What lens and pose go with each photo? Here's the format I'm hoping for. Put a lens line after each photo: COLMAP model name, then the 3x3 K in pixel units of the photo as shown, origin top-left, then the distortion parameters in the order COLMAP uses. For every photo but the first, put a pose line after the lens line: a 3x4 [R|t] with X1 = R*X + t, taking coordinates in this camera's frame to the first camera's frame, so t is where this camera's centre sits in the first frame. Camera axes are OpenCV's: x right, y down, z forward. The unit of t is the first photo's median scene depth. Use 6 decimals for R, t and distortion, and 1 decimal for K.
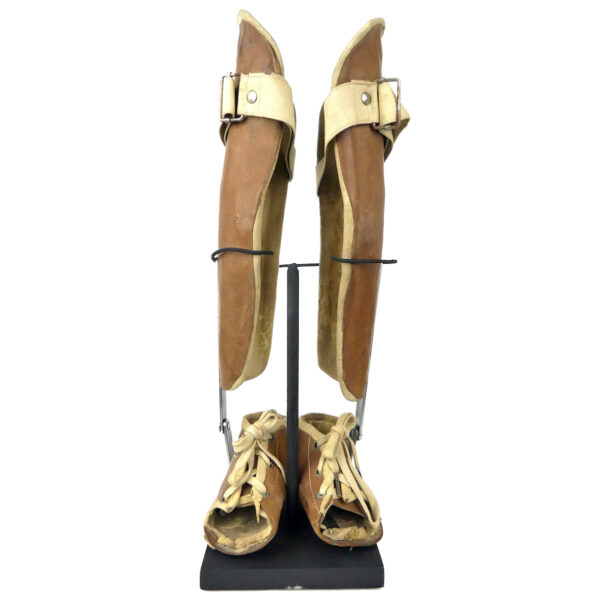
lens RADIAL K [[623.0, 0, 300.0], [0, 623.0, 300.0], [0, 0, 1]] dist [0.126086, -0.002438]
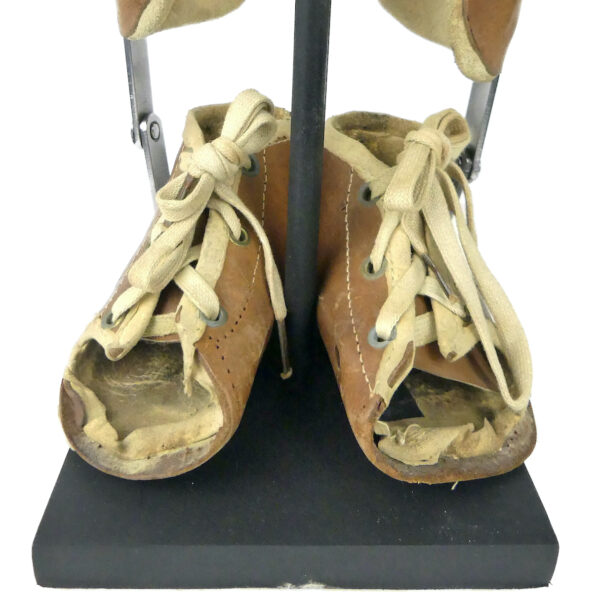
lens RADIAL K [[623.0, 0, 300.0], [0, 623.0, 300.0], [0, 0, 1]] dist [0.126086, -0.002438]
pose [[0.997921, 0.054473, -0.034447, 0.002312], [-0.036834, 0.920614, 0.388734, 0.155831], [0.052888, -0.386656, 0.920706, 0.662348]]
